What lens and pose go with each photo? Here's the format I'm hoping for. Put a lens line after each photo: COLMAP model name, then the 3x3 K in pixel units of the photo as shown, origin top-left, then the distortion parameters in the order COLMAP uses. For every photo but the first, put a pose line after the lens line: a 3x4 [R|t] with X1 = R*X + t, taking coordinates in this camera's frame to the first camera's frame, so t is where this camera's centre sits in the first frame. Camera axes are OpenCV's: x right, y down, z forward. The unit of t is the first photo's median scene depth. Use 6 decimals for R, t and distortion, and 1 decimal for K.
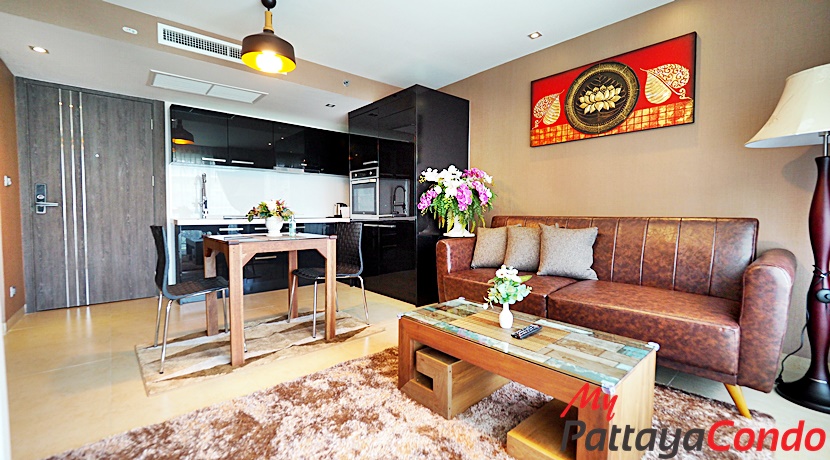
lens RADIAL K [[347.9, 0, 416.5], [0, 347.9, 227.4], [0, 0, 1]] dist [-0.008137, 0.000040]
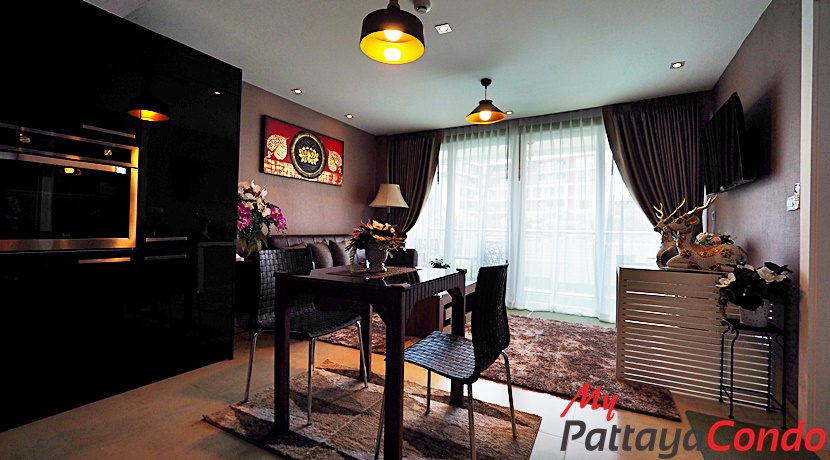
lens RADIAL K [[347.9, 0, 416.5], [0, 347.9, 227.4], [0, 0, 1]] dist [-0.008137, 0.000040]
pose [[-0.331411, -0.001579, 0.943485, -0.996319], [0.024718, 0.999641, 0.010355, -0.063218], [-0.943163, 0.026753, -0.331252, 1.029633]]
